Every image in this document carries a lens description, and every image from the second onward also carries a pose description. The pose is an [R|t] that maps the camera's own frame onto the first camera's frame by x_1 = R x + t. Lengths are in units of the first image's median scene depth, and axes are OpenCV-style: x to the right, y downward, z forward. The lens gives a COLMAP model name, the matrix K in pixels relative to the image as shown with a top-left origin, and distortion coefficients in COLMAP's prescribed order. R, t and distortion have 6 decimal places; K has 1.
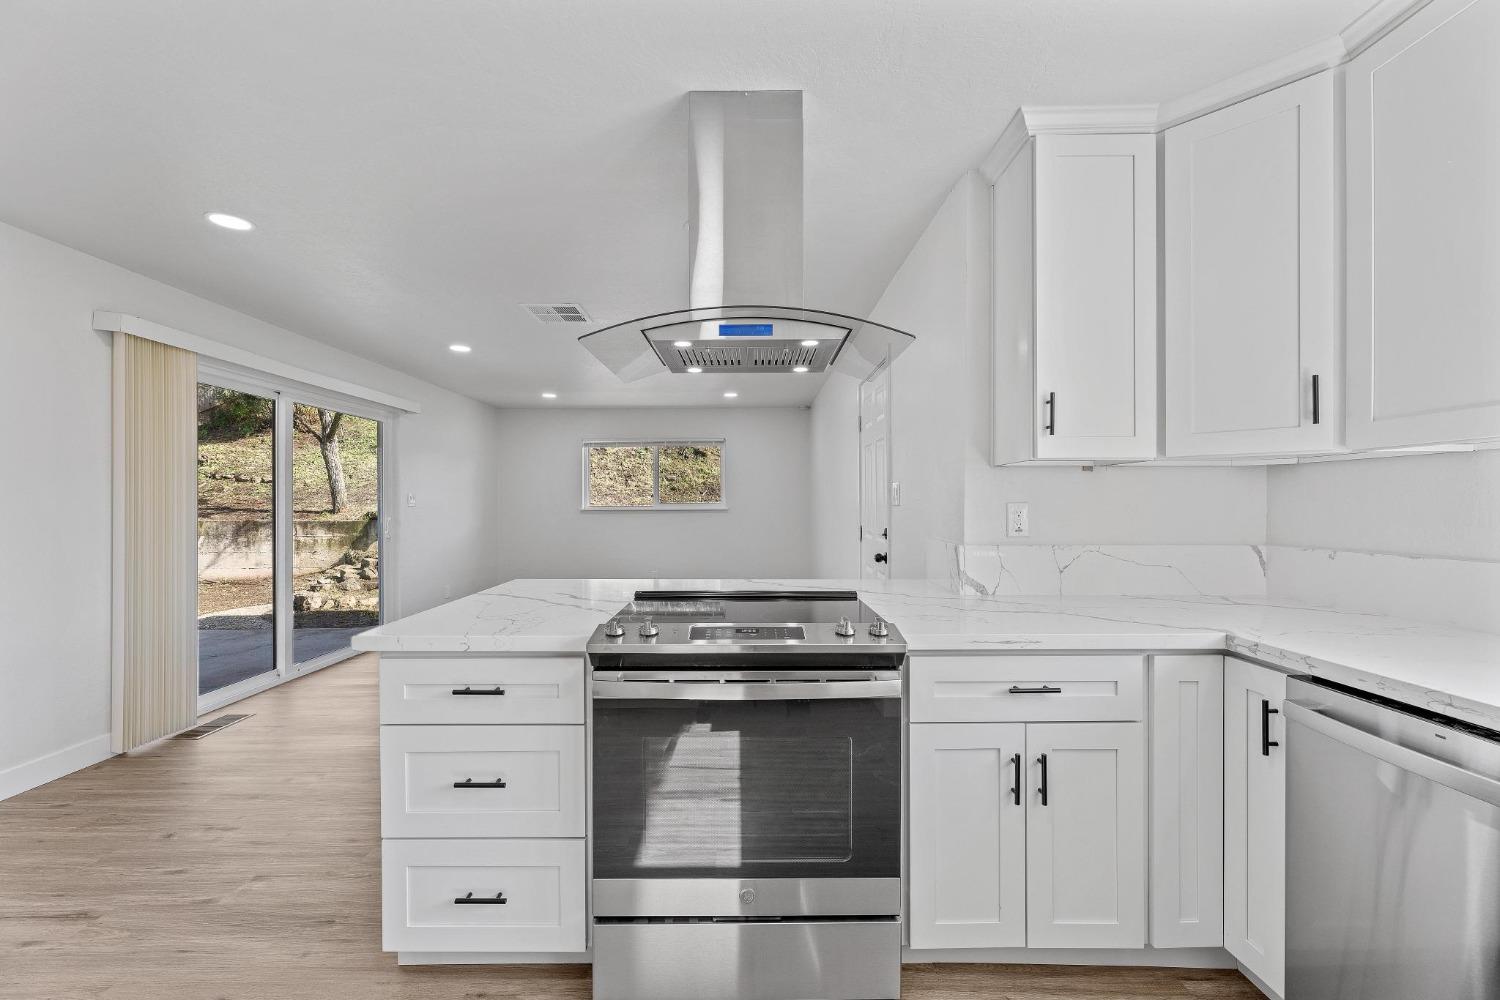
lens RADIAL K [[601.6, 0, 752.0], [0, 601.6, 503.9], [0, 0, 1]] dist [0.000900, 0.000023]
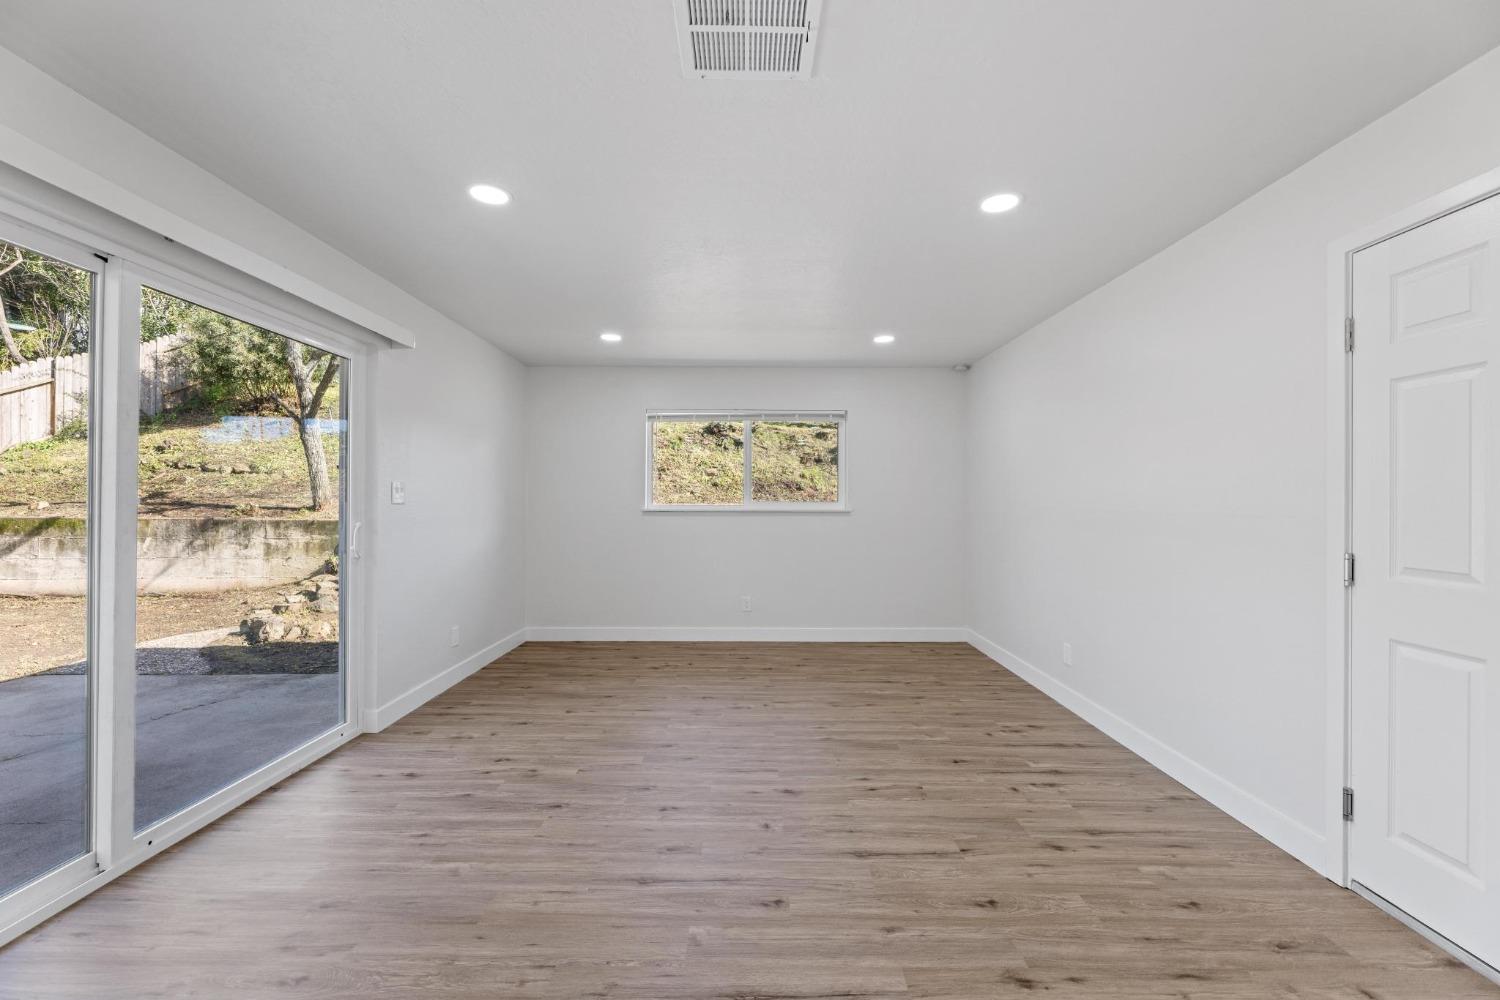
lens RADIAL K [[598.5, 0, 752.2], [0, 598.5, 500.2], [0, 0, 1]] dist [0.000624, 0.000188]
pose [[0.999970, 0.007662, -0.000902, -0.135009], [-0.007665, 0.999964, -0.003691, 0.000033], [0.000873, 0.003697, 0.999993, 0.257294]]
